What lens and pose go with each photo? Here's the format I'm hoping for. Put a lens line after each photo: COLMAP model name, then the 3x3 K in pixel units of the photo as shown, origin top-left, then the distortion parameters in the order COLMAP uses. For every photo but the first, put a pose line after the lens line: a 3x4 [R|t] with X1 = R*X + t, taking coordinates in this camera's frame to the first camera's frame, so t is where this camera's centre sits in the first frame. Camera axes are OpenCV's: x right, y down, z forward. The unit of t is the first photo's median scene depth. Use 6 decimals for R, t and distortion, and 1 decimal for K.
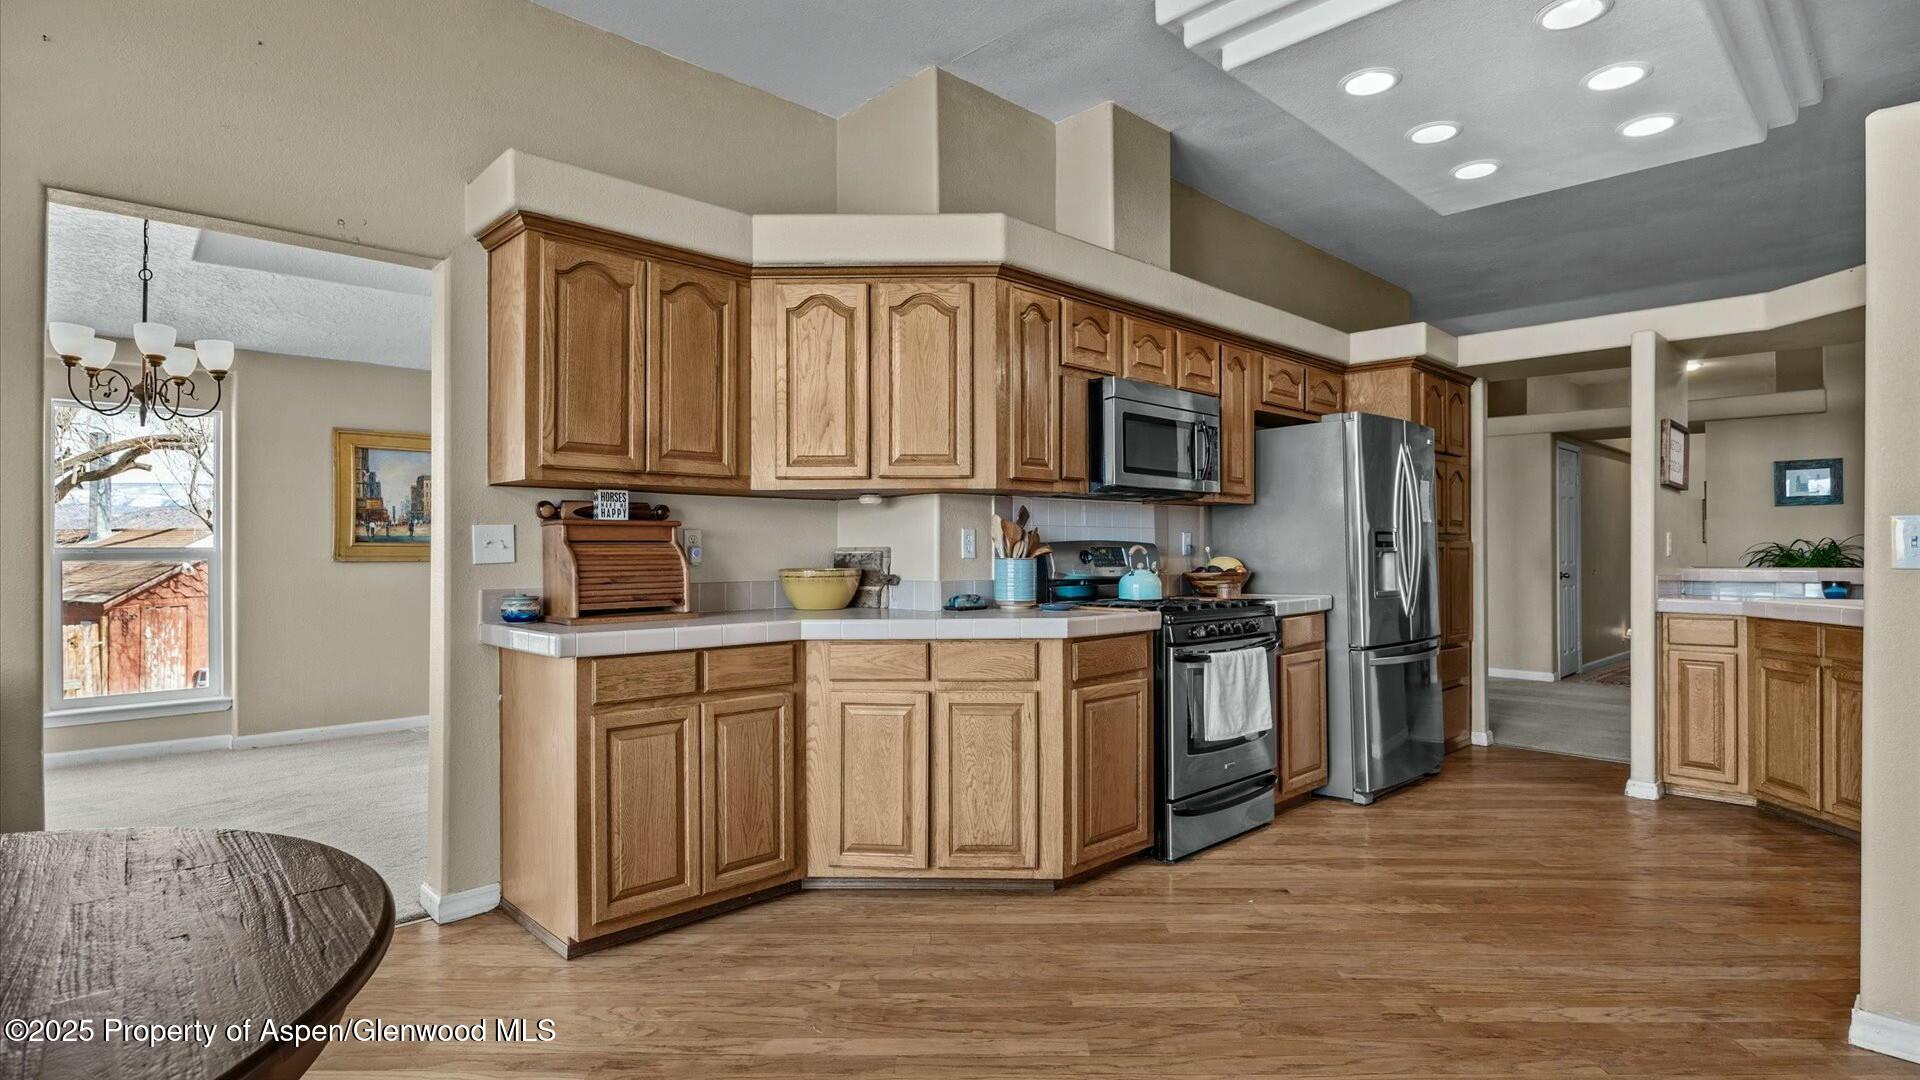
lens RADIAL K [[943.3, 0, 960.0], [0, 943.3, 540.0], [0, 0, 1]] dist [0.000449, -0.000113]
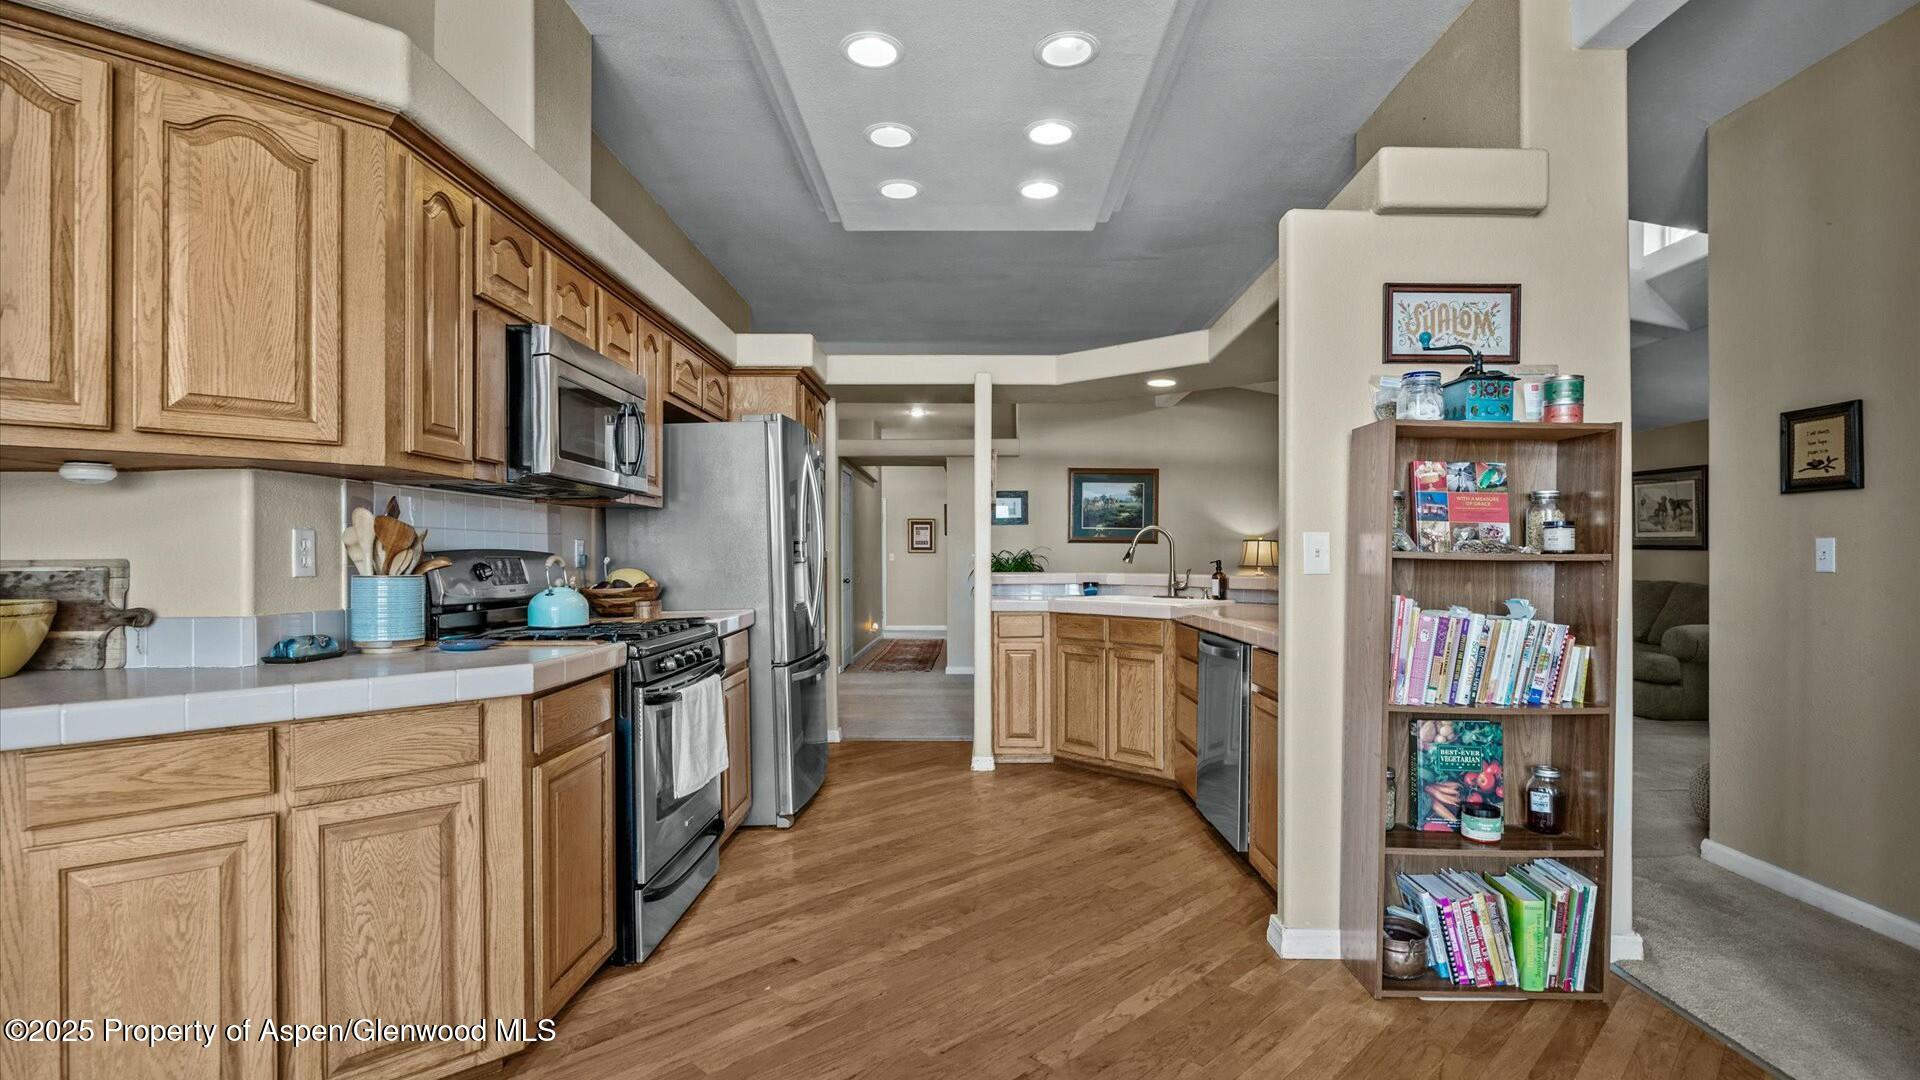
lens RADIAL K [[900.8, 0, 965.5], [0, 900.8, 554.5], [0, 0, 1]] dist [-0.005847, -0.000799]
pose [[0.698026, 0.000012, 0.716072, -0.112399], [-0.004016, 0.999984, 0.003898, 0.000616], [-0.716061, -0.005596, 0.698015, 0.279489]]
